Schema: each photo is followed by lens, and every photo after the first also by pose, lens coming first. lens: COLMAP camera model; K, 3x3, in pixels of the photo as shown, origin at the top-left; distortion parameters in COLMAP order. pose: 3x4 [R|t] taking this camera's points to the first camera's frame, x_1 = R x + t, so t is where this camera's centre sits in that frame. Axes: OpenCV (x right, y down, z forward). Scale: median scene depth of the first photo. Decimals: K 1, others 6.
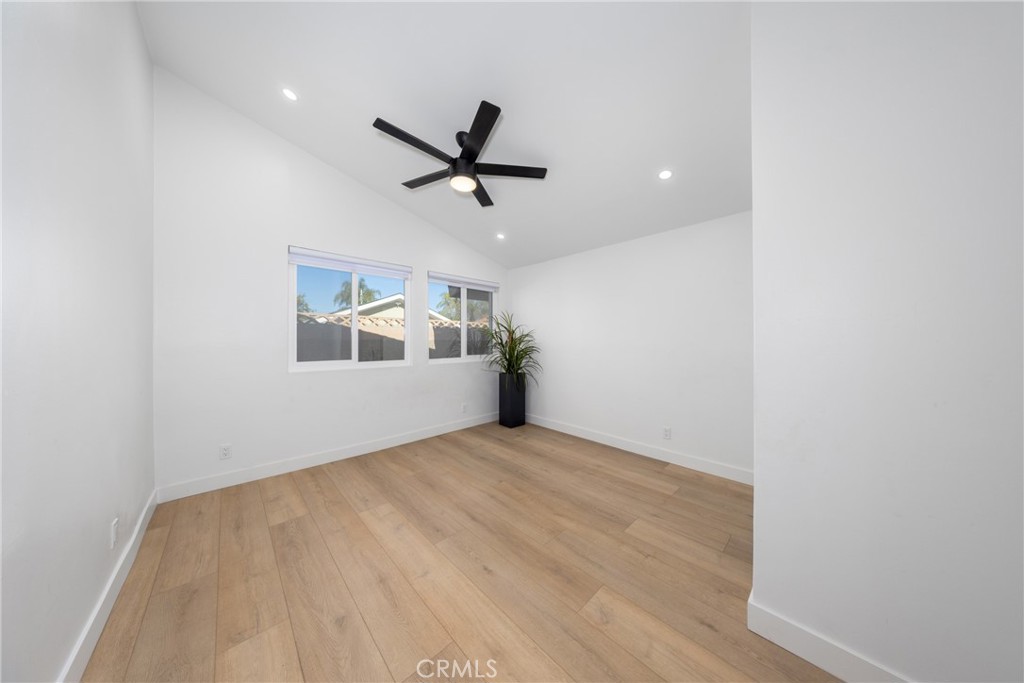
lens RADIAL K [[302.5, 0, 516.0], [0, 302.5, 339.3], [0, 0, 1]] dist [0.000339, 0.000044]
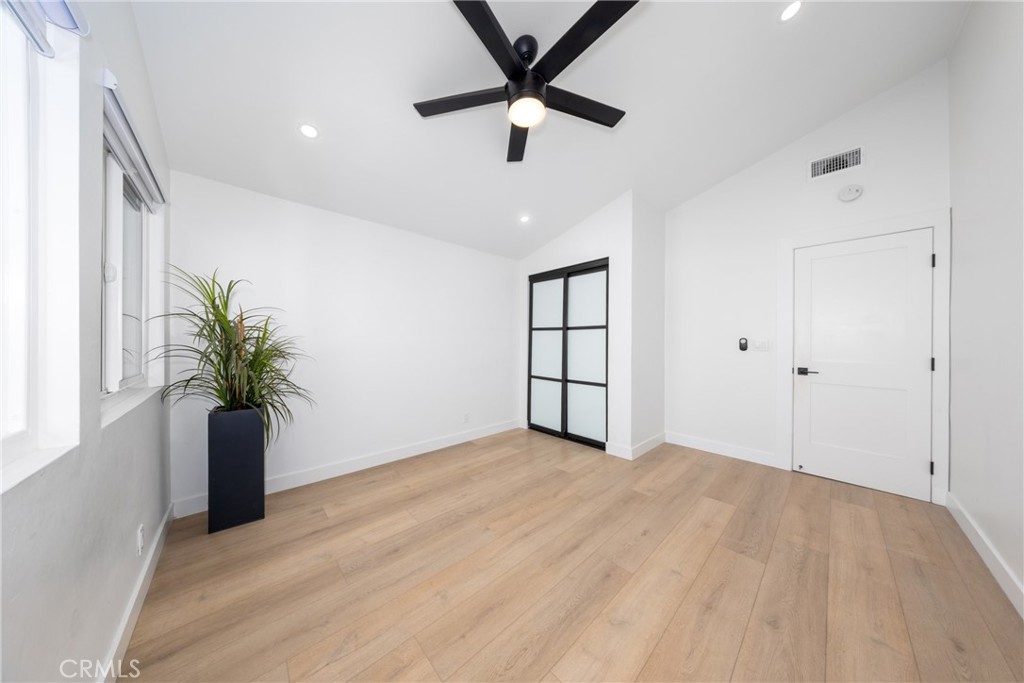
lens RADIAL K [[302.5, 0, 516.0], [0, 302.5, 339.3], [0, 0, 1]] dist [0.000339, 0.000044]
pose [[0.013314, -0.002629, 0.999908, -0.803348], [-0.003126, 0.999992, 0.002671, 0.000937], [-0.999906, -0.003161, 0.013306, 0.932064]]
